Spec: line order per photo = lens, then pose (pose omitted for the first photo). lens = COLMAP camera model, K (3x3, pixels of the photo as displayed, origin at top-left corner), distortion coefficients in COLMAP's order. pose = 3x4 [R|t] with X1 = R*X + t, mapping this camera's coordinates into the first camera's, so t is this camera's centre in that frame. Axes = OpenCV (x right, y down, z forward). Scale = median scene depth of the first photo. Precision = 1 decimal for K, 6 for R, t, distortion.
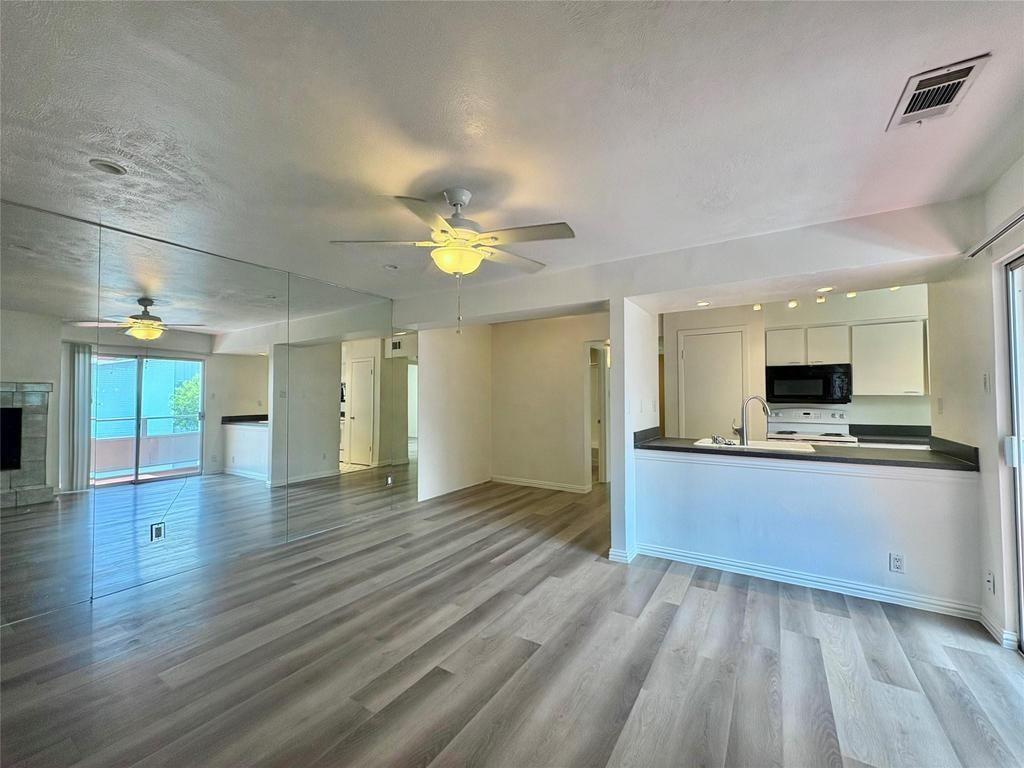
lens RADIAL K [[409.6, 0, 509.6], [0, 409.6, 357.0], [0, 0, 1]] dist [0.000063, -0.000162]
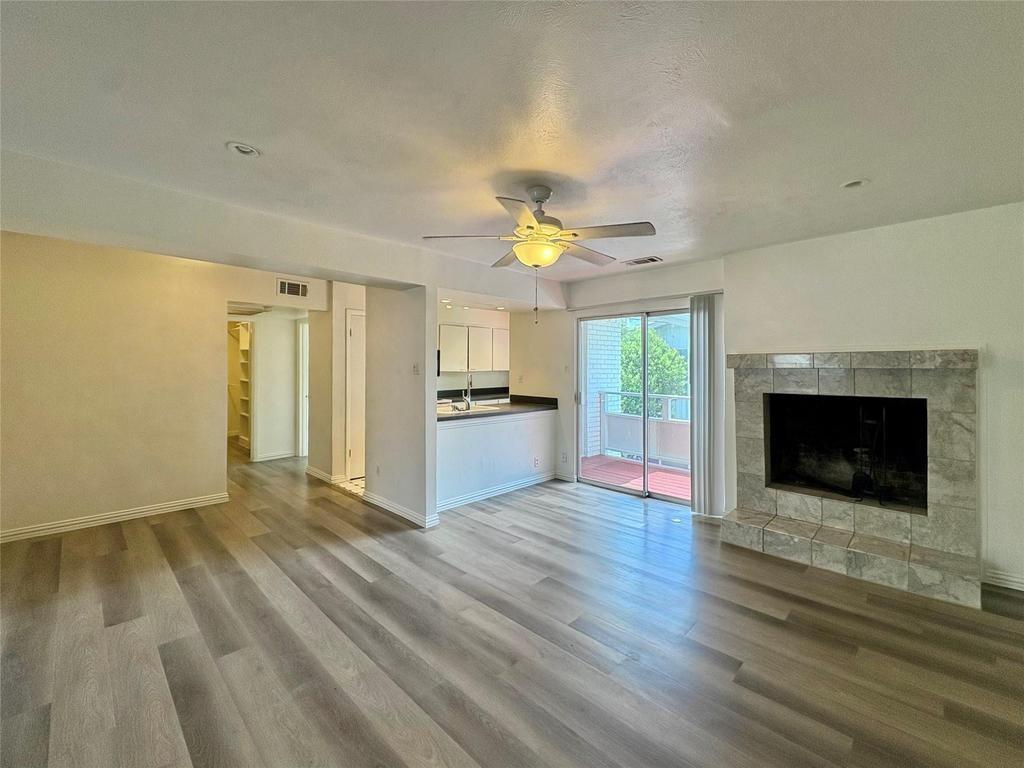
lens RADIAL K [[432.9, 0, 511.8], [0, 432.9, 365.1], [0, 0, 1]] dist [-0.001689, 0.000130]
pose [[0.209844, 0.004616, 0.977724, -0.905762], [-0.100932, 0.994749, 0.016966, 0.031979], [-0.972511, -0.102244, 0.209208, 0.649816]]
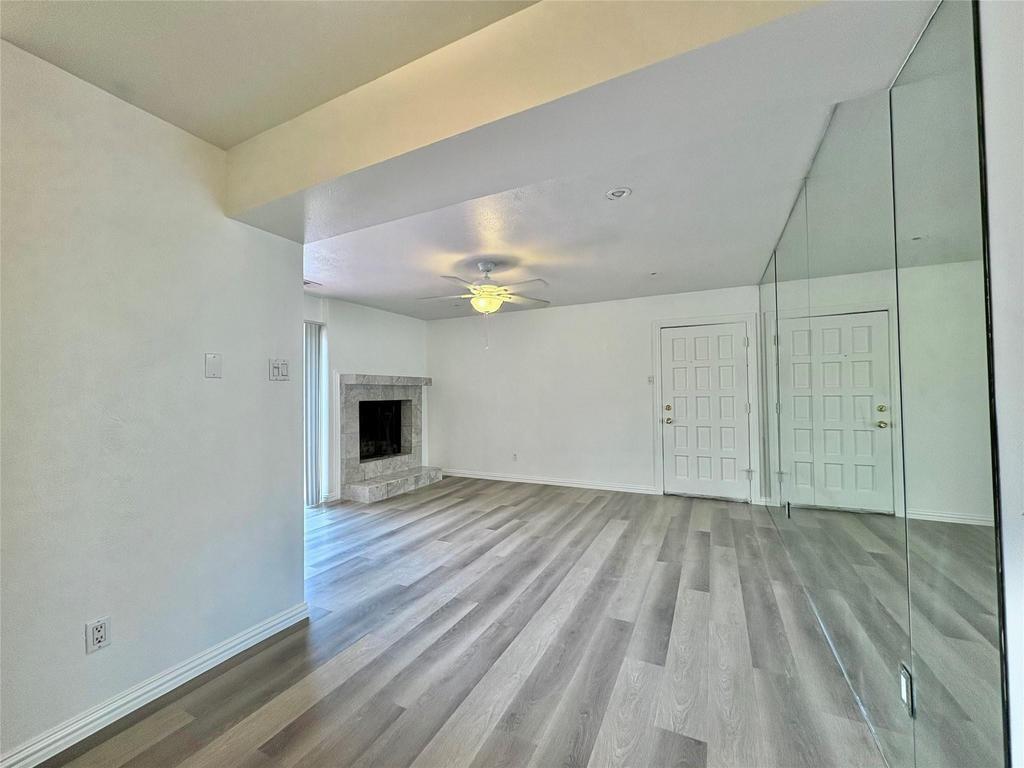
lens RADIAL K [[406.6, 0, 511.8], [0, 406.6, 384.9], [0, 0, 1]] dist [0.000402, 0.000163]
pose [[-0.994005, 0.006794, -0.109125, -0.032874], [0.020570, 0.991865, -0.125624, 0.218156], [0.107384, -0.127116, -0.986058, 1.957747]]
